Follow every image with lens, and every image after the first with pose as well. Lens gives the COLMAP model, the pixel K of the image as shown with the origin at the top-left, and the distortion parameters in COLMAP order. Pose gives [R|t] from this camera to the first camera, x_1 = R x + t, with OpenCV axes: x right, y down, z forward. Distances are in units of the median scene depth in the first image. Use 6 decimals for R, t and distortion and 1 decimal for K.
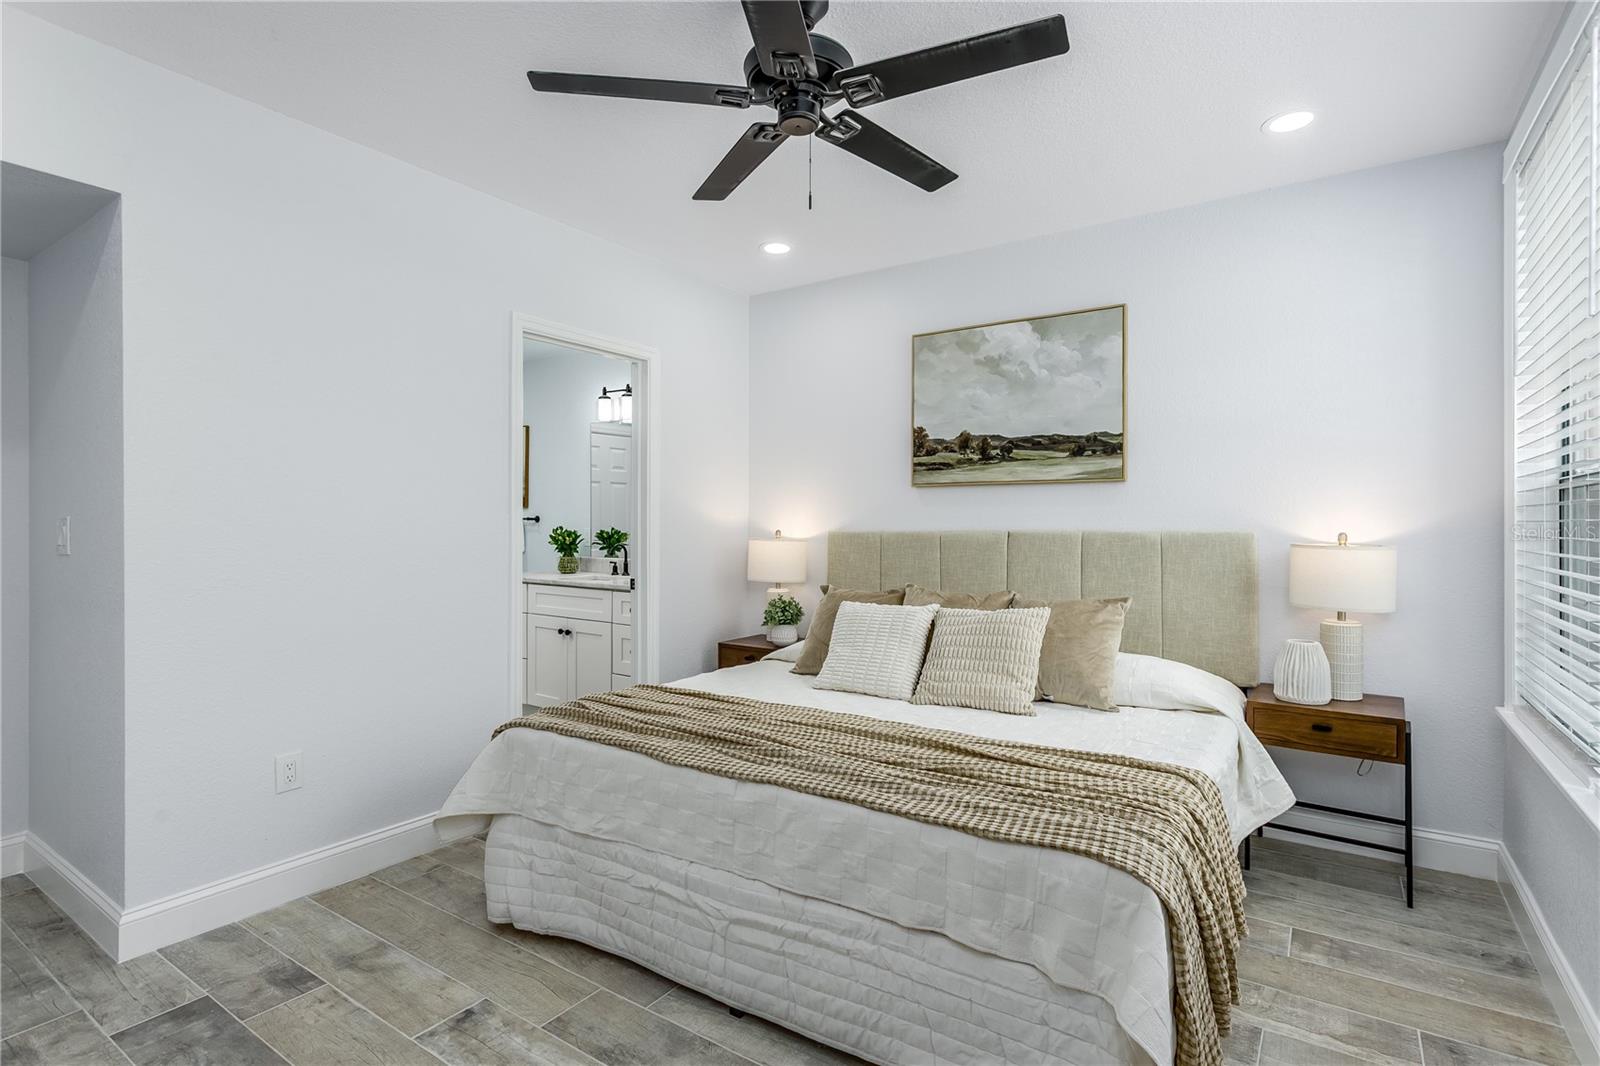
lens RADIAL K [[775.0, 0, 803.0], [0, 775.0, 528.1], [0, 0, 1]] dist [-0.001363, 0.005929]
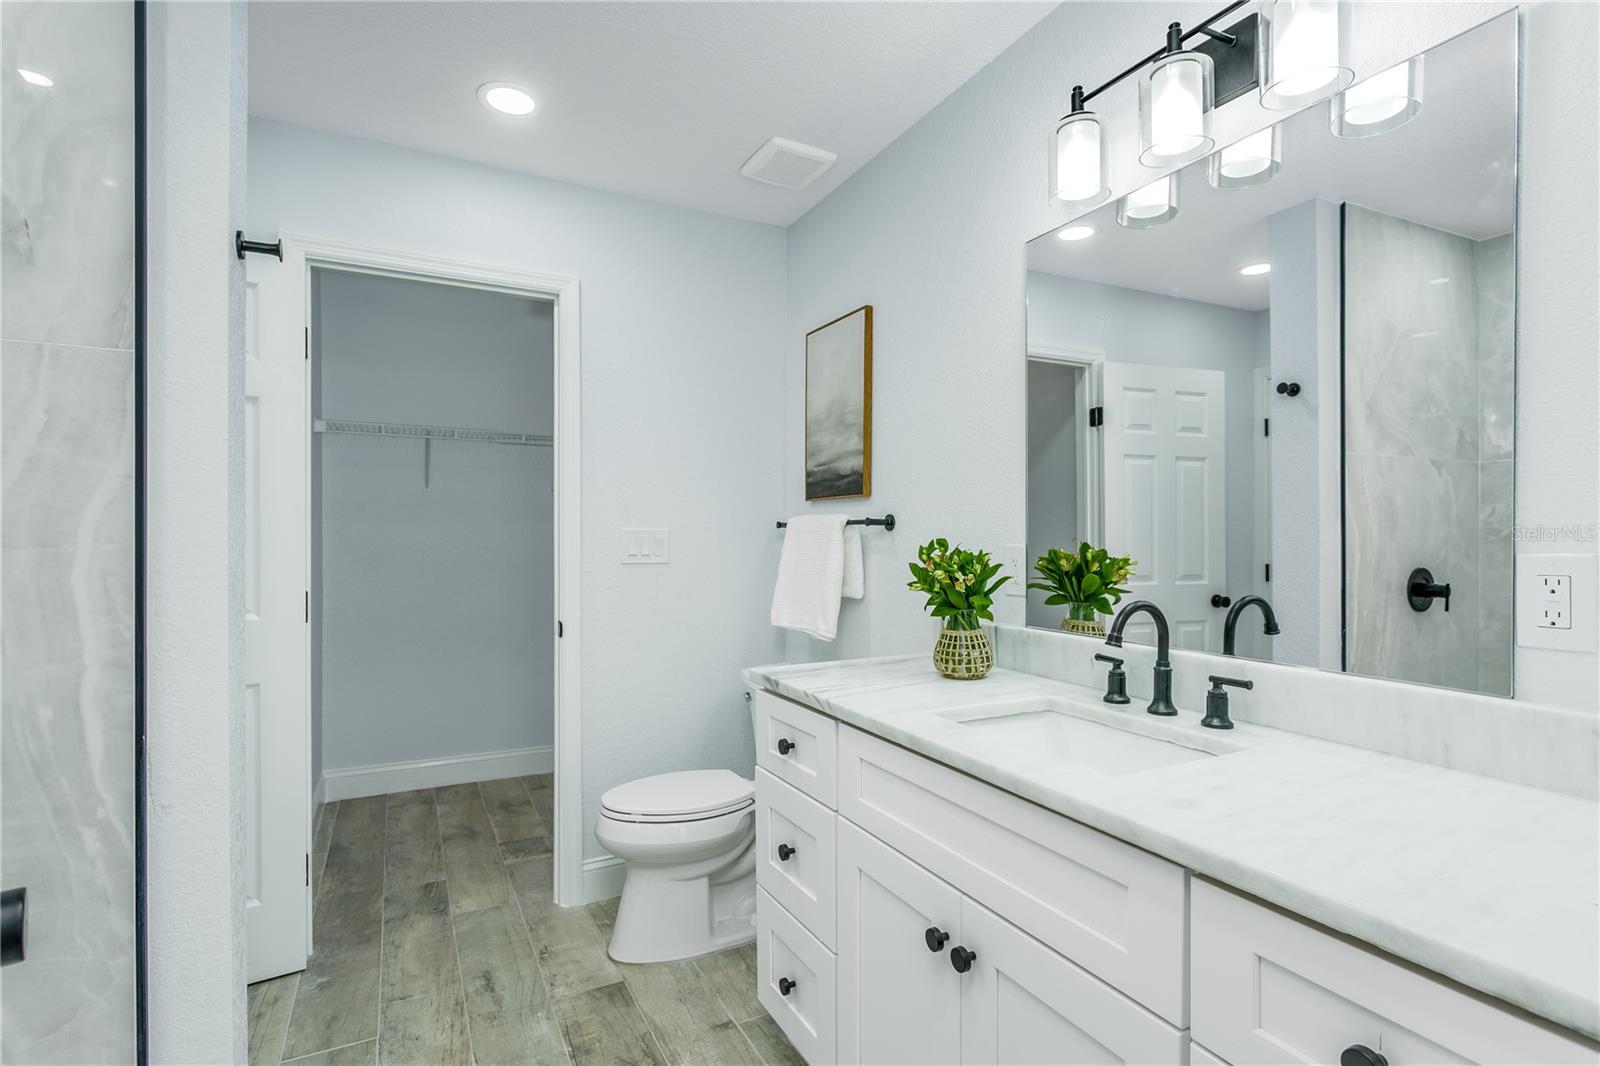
lens RADIAL K [[775.0, 0, 804.2], [0, 775.0, 536.3], [0, 0, 1]] dist [-0.001363, 0.005929]
pose [[0.887409, -0.004159, -0.460964, -0.207175], [0.003777, 0.999991, -0.001753, -0.003379], [0.460967, -0.000185, 0.887417, 0.664896]]
